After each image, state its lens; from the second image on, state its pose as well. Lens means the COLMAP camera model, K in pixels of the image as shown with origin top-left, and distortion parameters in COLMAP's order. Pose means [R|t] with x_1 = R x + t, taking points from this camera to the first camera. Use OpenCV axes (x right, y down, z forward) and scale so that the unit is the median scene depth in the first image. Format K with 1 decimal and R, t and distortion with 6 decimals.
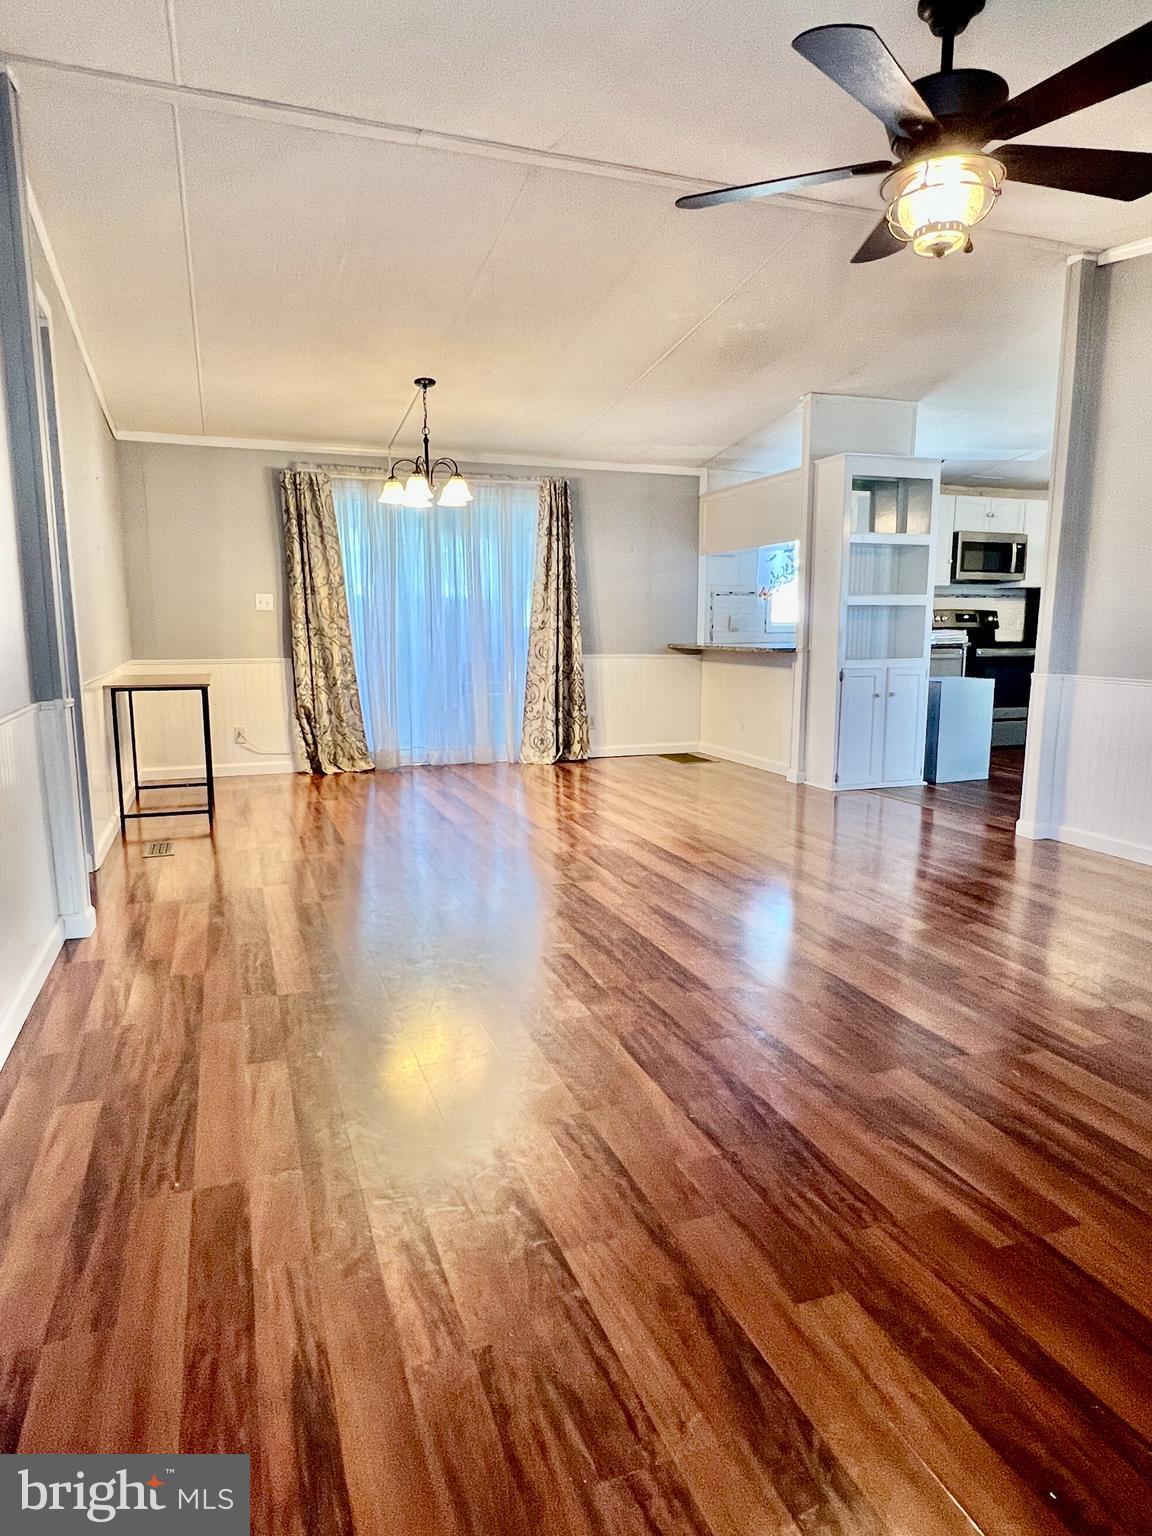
lens RADIAL K [[953.8, 0, 576.0], [0, 953.8, 768.0], [0, 0, 1]] dist [0.004349, 0.000981]
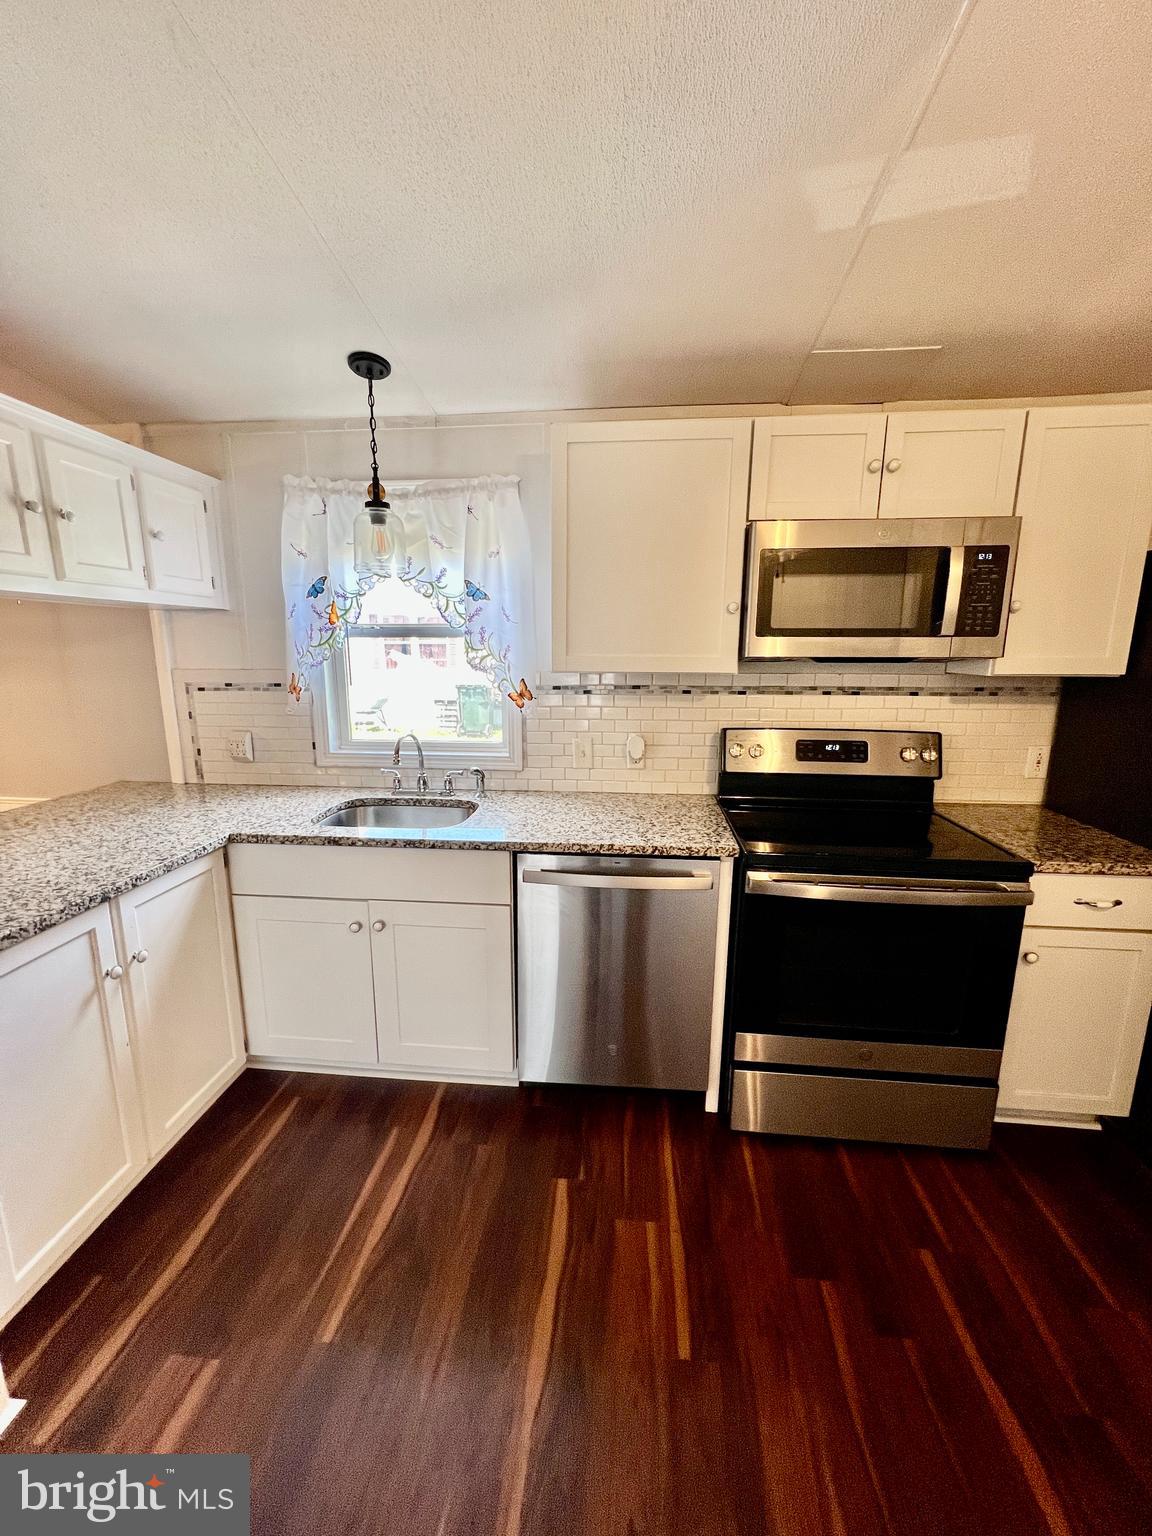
lens RADIAL K [[615.3, 0, 576.6], [0, 615.3, 770.5], [0, 0, 1]] dist [-0.001808, 0.000857]
pose [[0.896853, 0.086300, -0.433828, 0.435731], [-0.068789, 0.996062, 0.055936, -0.159584], [0.436947, -0.020323, 0.899258, 0.743583]]
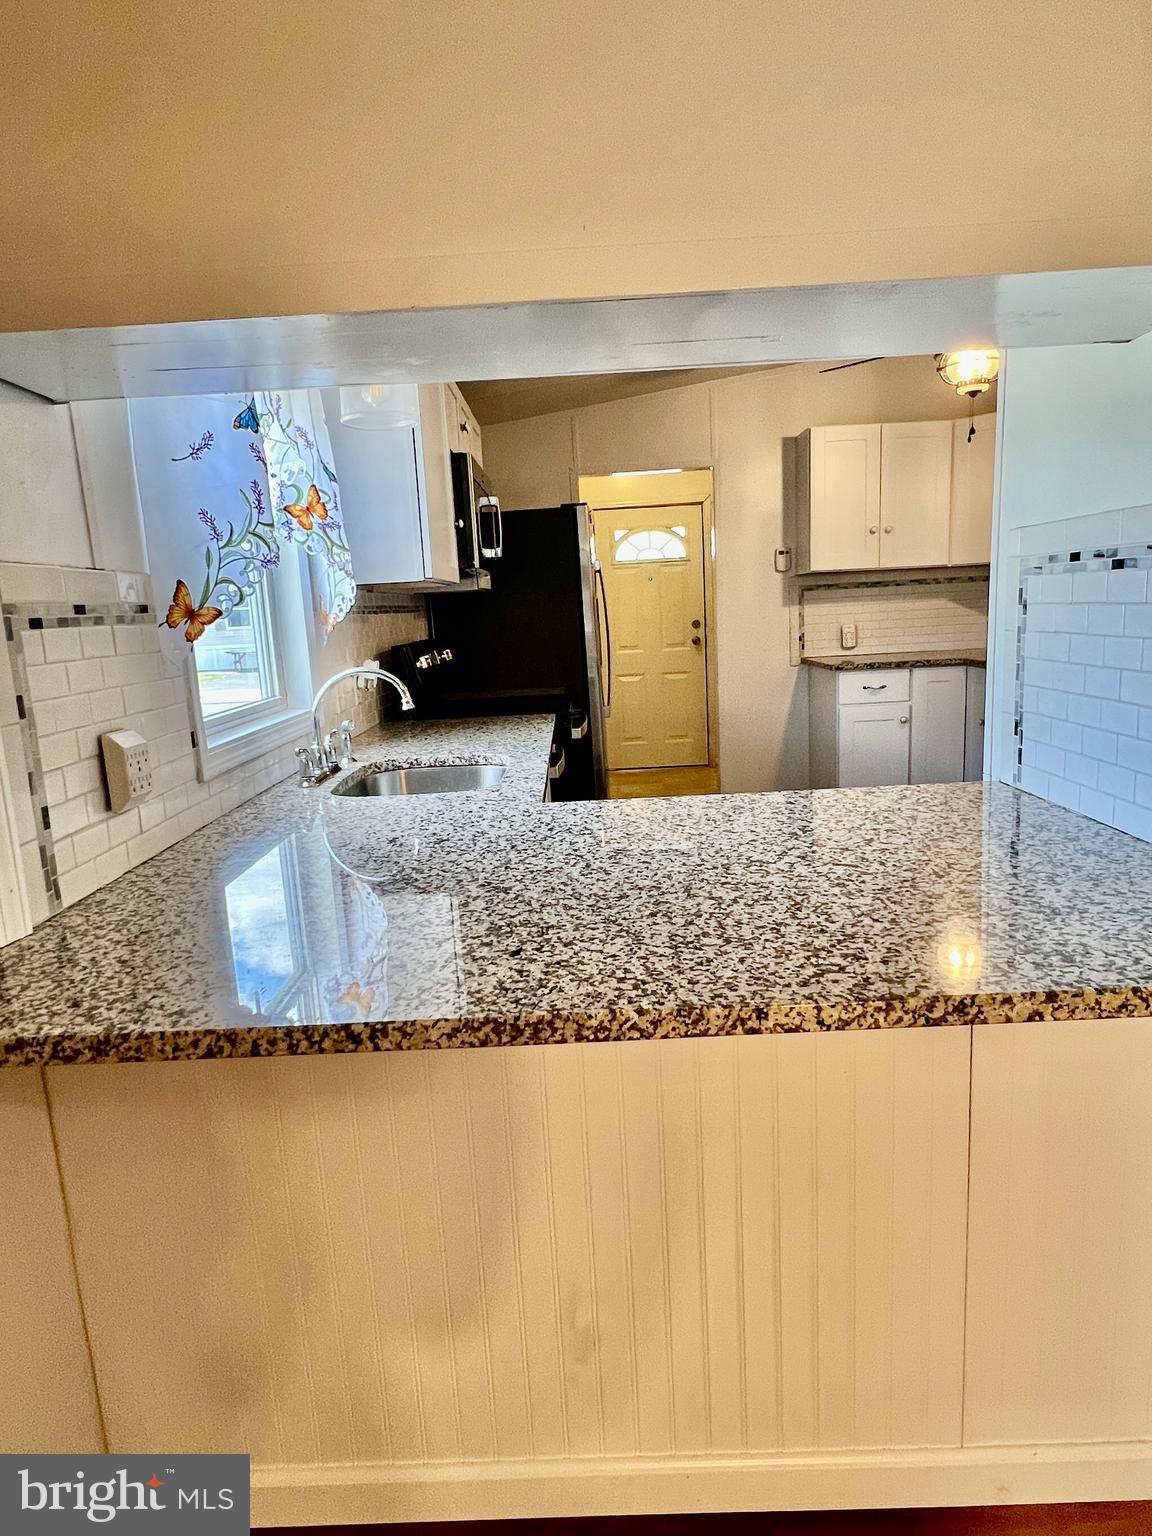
lens RADIAL K [[915.3, 0, 572.5], [0, 915.3, 774.1], [0, 0, 1]] dist [0.002889, 0.000030]
pose [[0.356789, -0.187791, 0.915115, 0.026676], [0.195440, 0.972915, 0.123453, -0.147123], [-0.913512, 0.134804, 0.383827, 0.800287]]
